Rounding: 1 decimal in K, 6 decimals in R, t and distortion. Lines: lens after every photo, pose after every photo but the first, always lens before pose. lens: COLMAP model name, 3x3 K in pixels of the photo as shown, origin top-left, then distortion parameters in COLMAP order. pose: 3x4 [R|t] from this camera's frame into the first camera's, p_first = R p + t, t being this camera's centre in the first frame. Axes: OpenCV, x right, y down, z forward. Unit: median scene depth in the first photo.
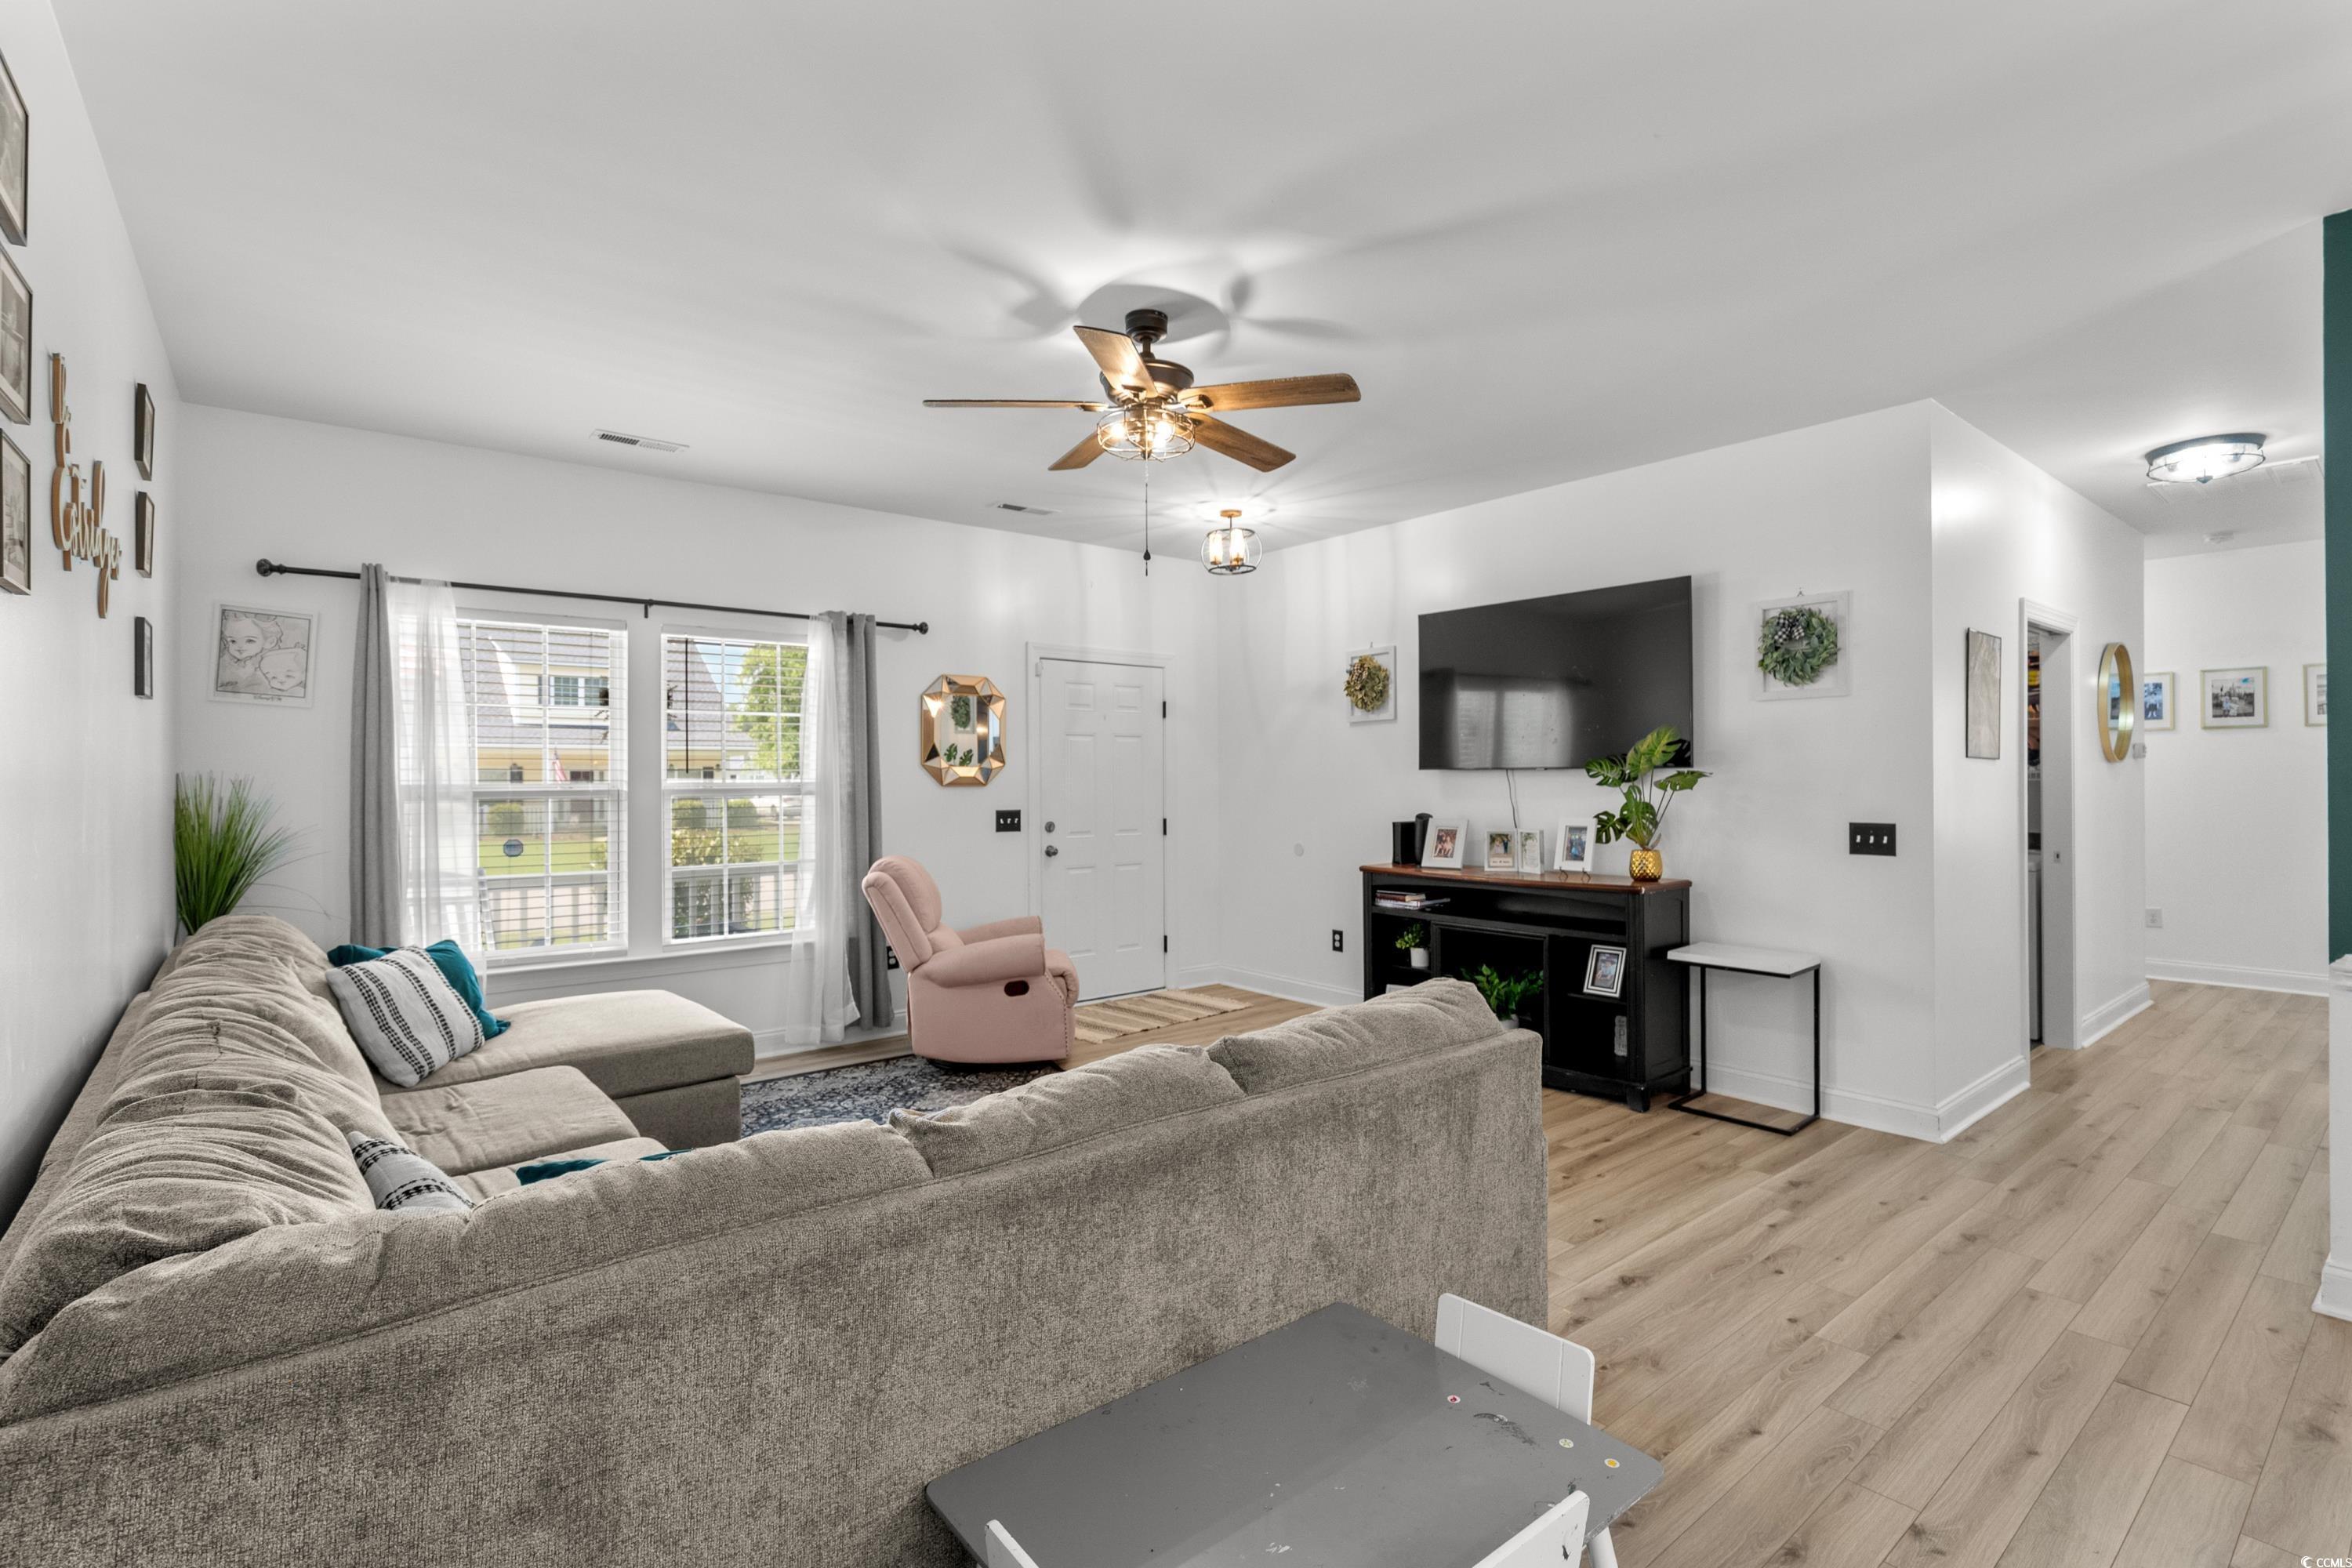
lens RADIAL K [[1077.7, 0, 1190.3], [0, 1077.7, 772.2], [0, 0, 1]] dist [-0.005383, 0.003134]
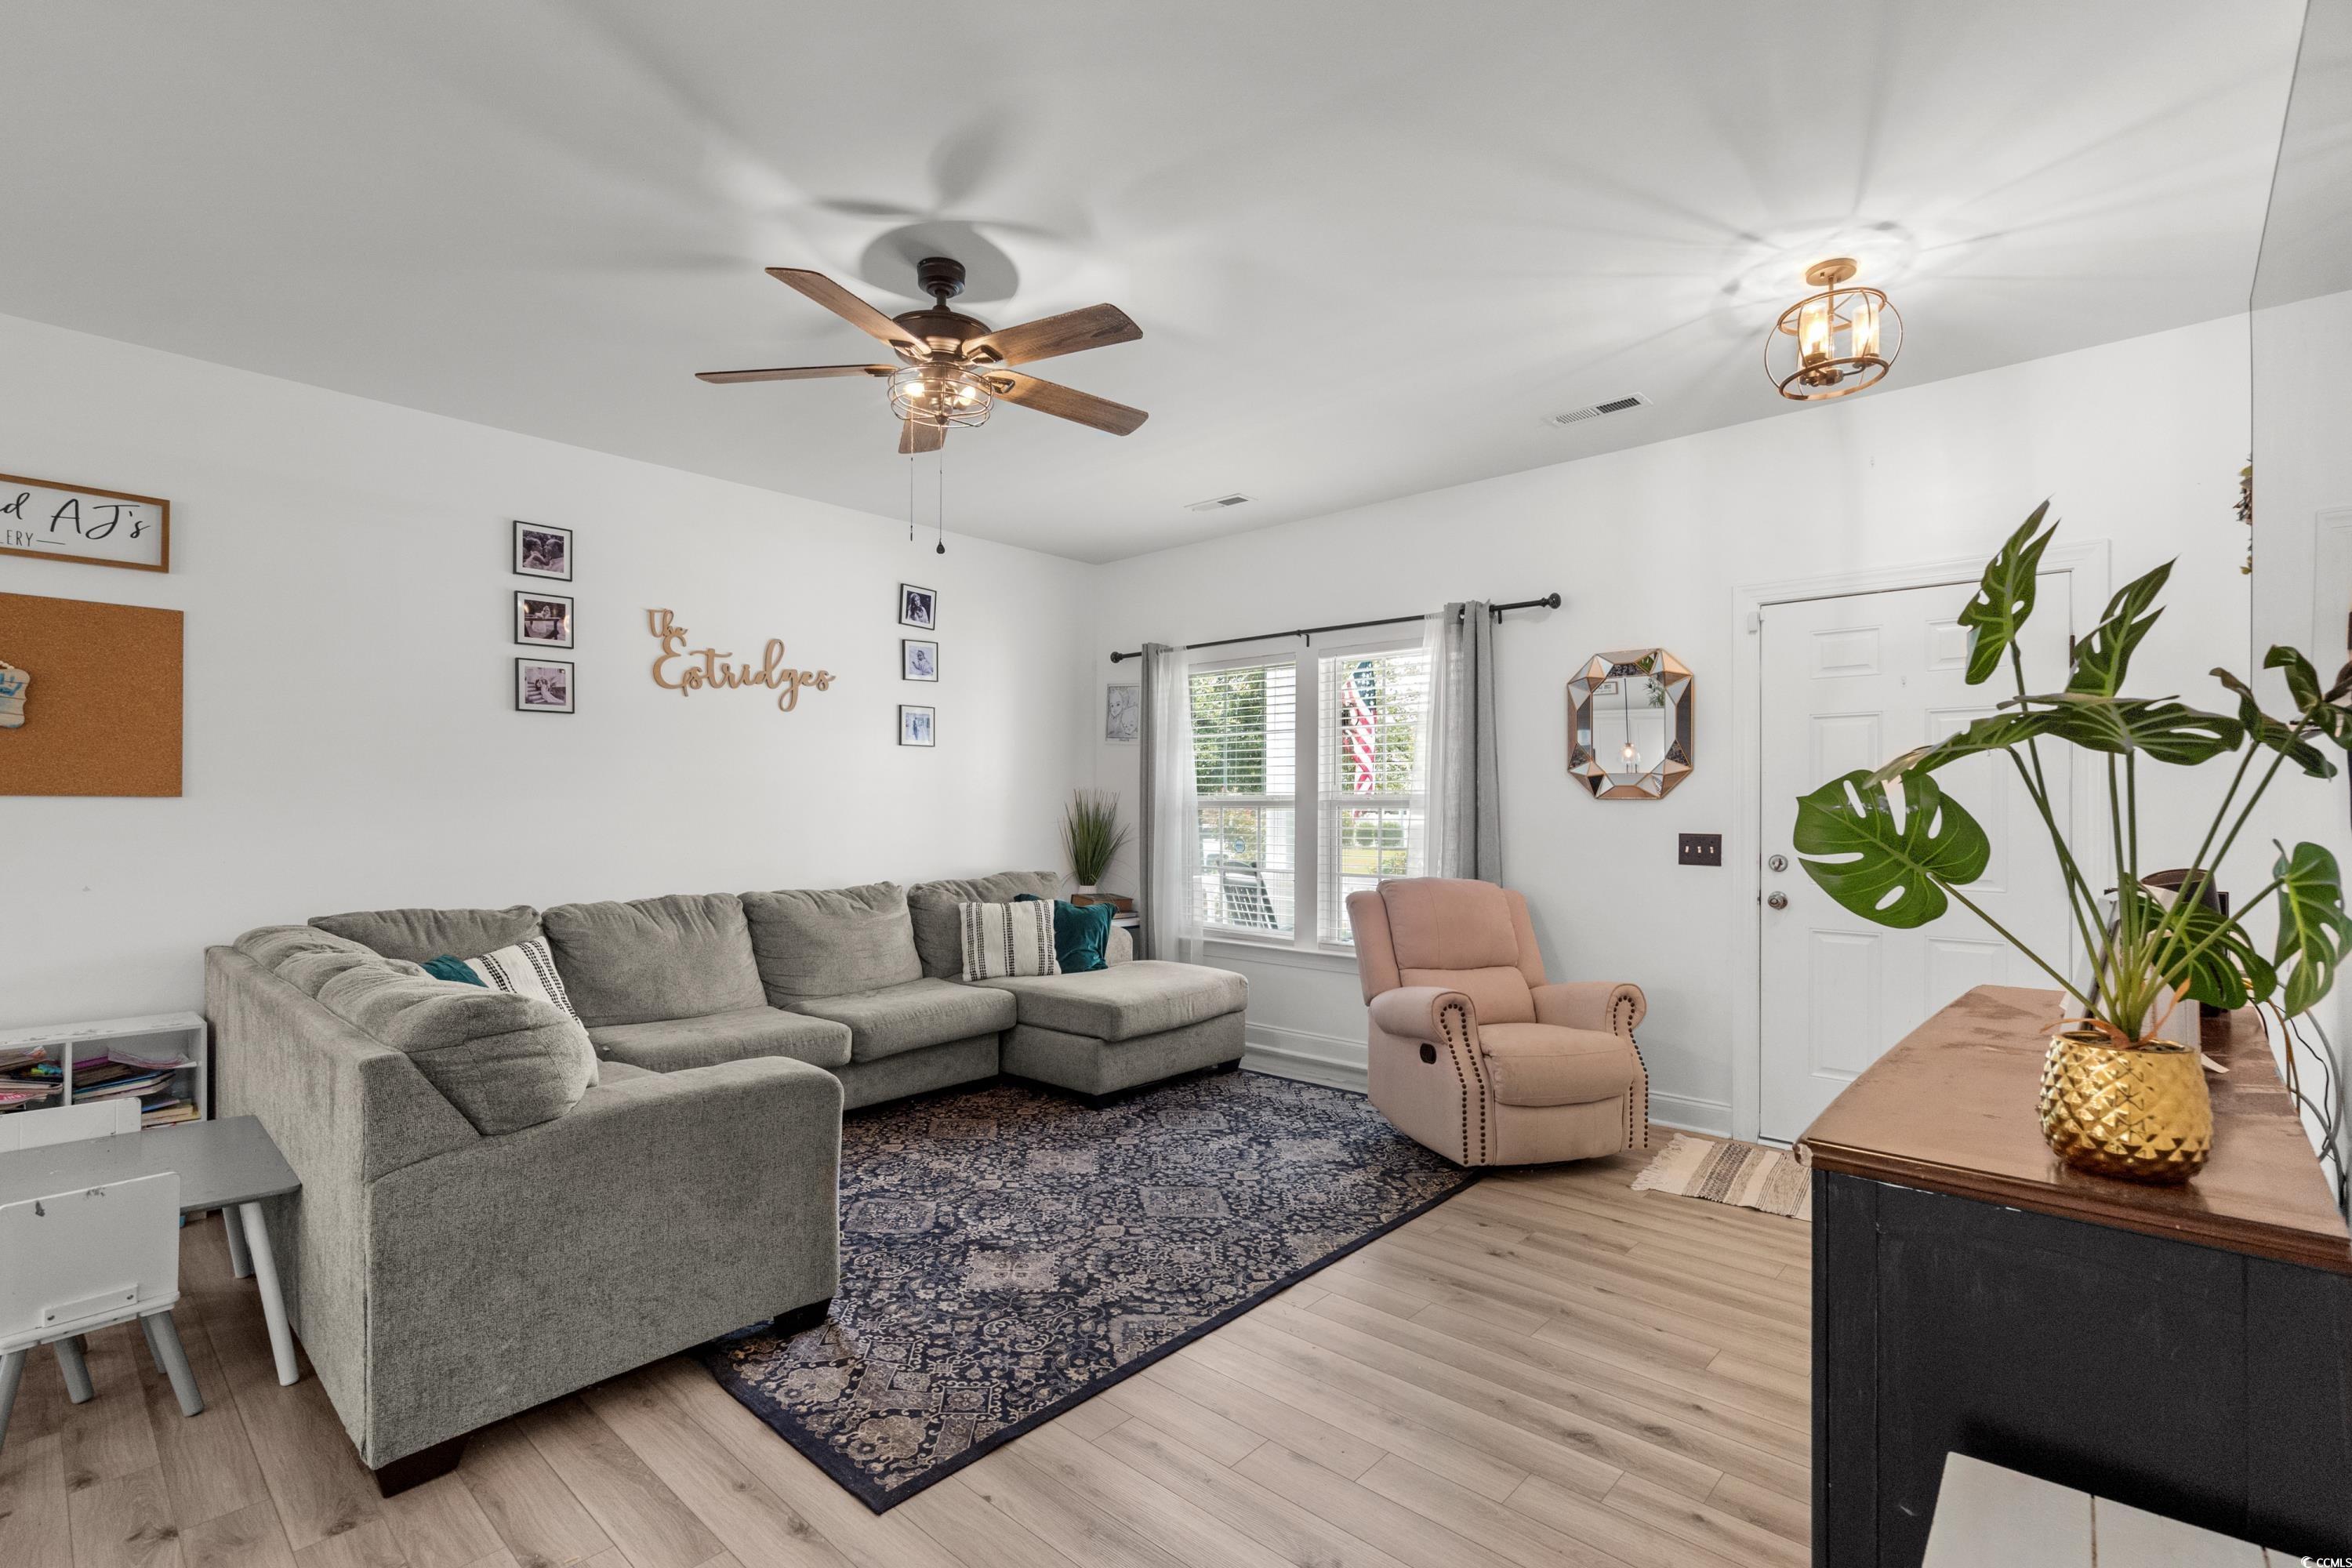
lens RADIAL K [[1077.7, 0, 1163.4], [0, 1077.7, 804.5], [0, 0, 1]] dist [-0.005383, 0.003134]
pose [[0.137649, 0.001766, -0.990480, 0.629618], [0.000560, 0.999998, 0.001861, 0.019662], [0.990481, -0.000811, 0.137648, 0.755492]]
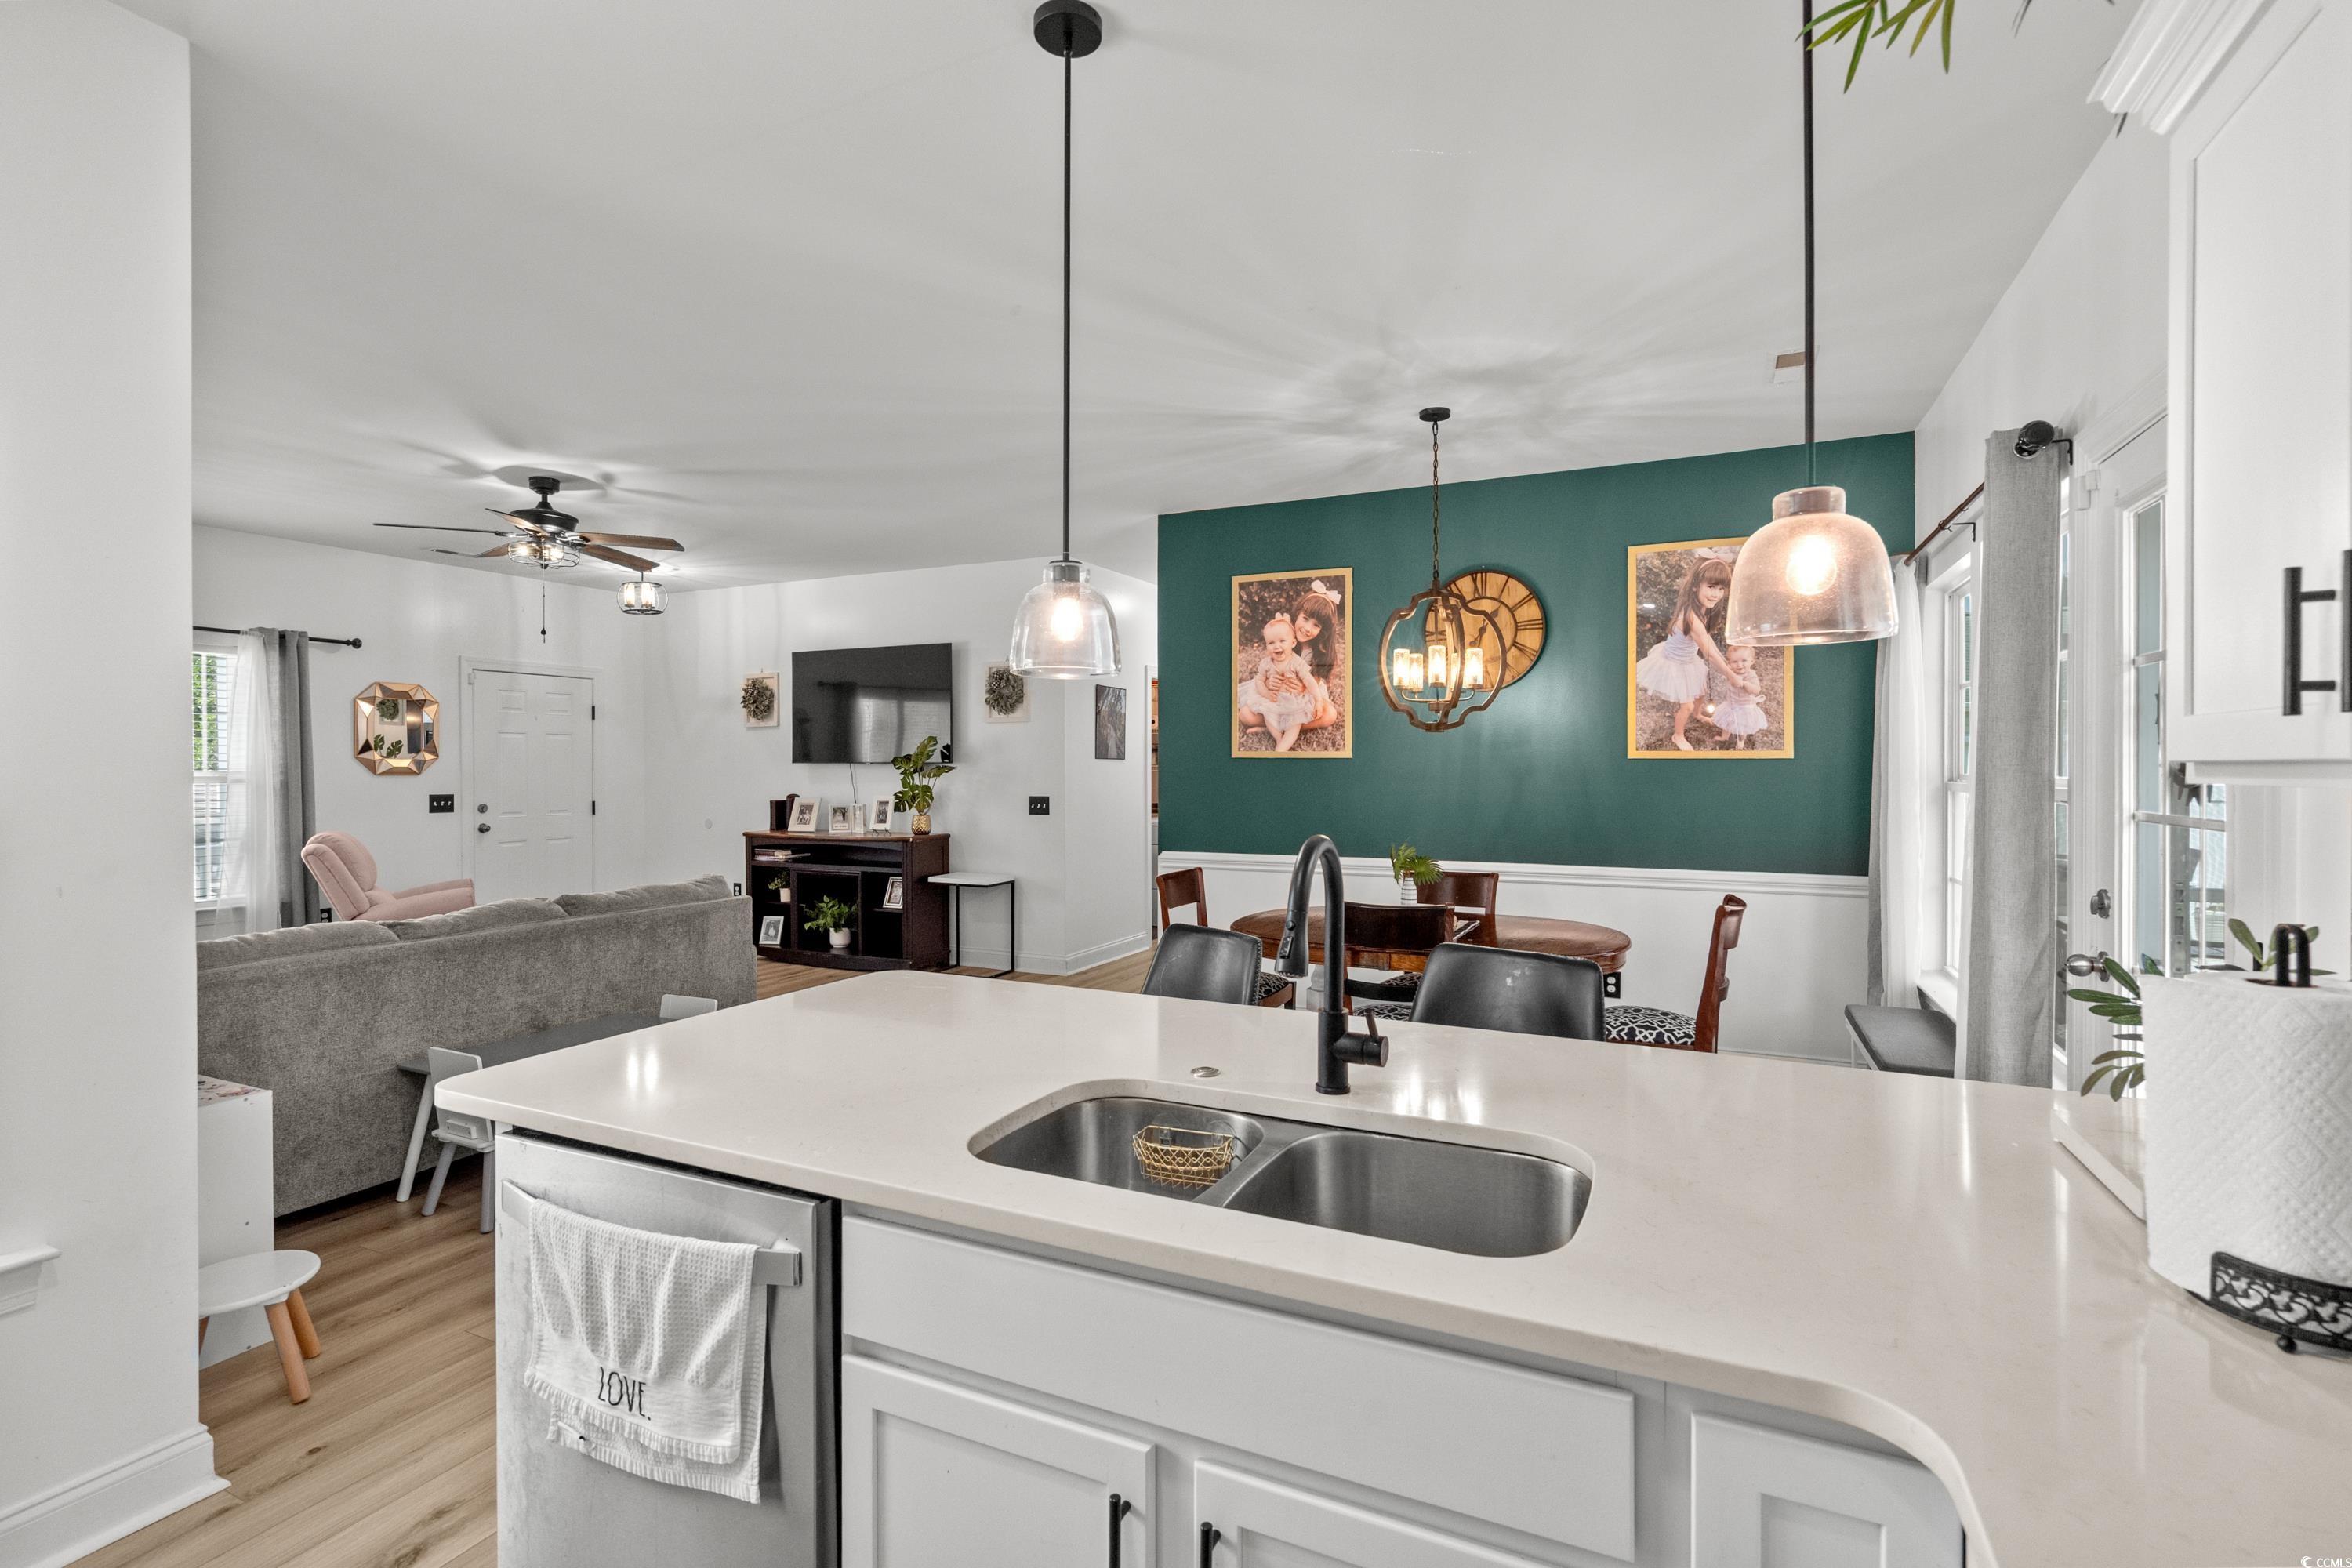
lens RADIAL K [[1077.7, 0, 1182.8], [0, 1077.7, 768.4], [0, 0, 1]] dist [-0.005383, 0.003134]
pose [[0.906957, 0.002086, 0.421219, 0.103810], [-0.005094, 0.999969, 0.006017, -0.007830], [-0.421193, -0.007603, 0.906939, -0.598466]]
